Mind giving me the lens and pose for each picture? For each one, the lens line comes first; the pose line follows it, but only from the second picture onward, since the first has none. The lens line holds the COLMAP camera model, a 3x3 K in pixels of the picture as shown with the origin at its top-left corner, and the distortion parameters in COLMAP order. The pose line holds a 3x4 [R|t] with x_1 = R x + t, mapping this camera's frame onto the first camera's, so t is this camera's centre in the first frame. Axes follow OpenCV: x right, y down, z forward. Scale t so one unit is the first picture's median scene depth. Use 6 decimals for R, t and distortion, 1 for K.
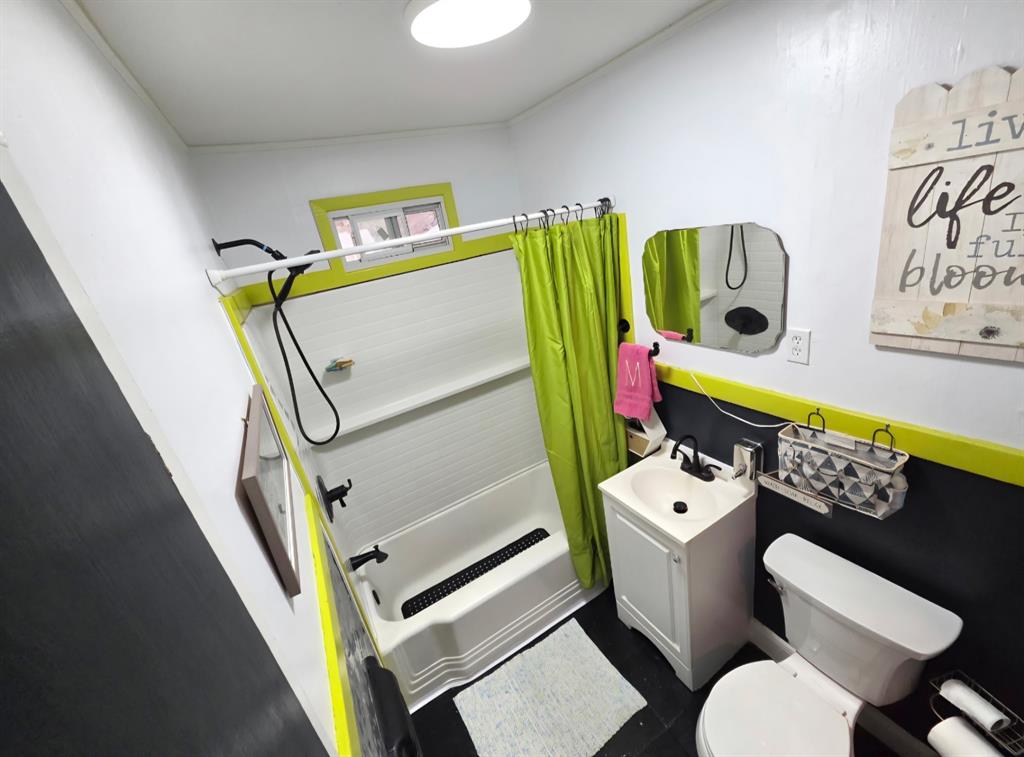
lens RADIAL K [[419.1, 0, 512.0], [0, 419.1, 378.5], [0, 0, 1]] dist [0.002274, 0.000117]
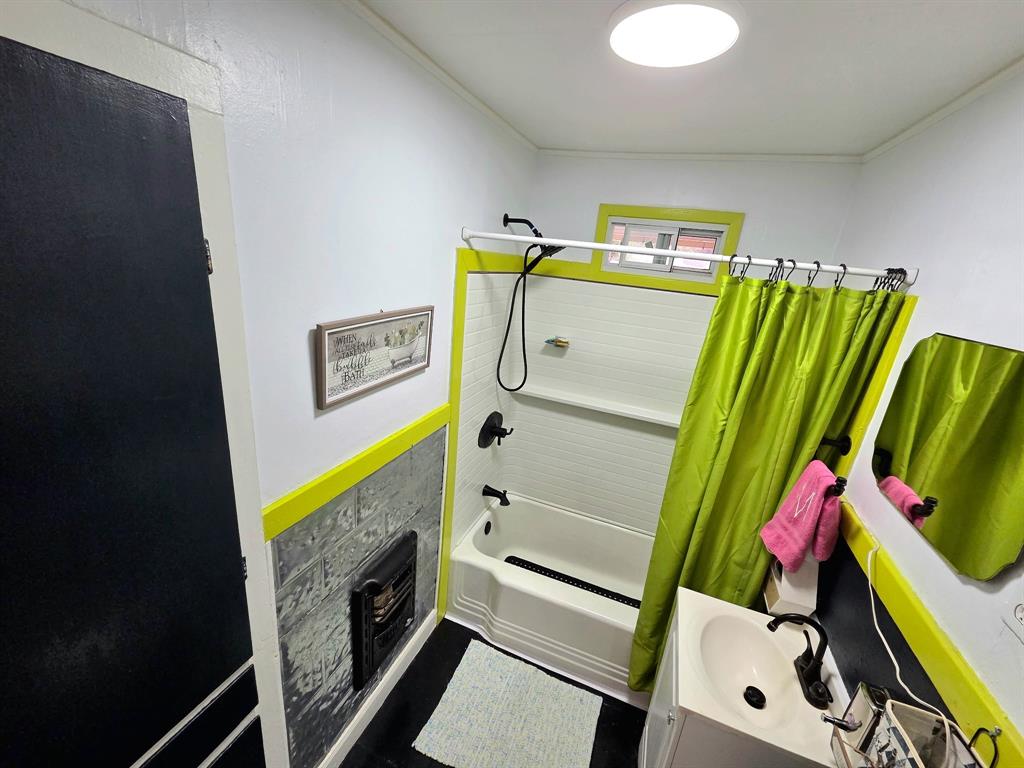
lens RADIAL K [[416.0, 0, 512.0], [0, 416.0, 384.0], [0, 0, 1]] dist [-0.000528, -0.000228]
pose [[0.603462, 0.454087, -0.655468, 0.355552], [-0.471215, 0.866208, 0.166254, -0.070028], [0.643266, 0.208538, 0.736696, 0.105016]]
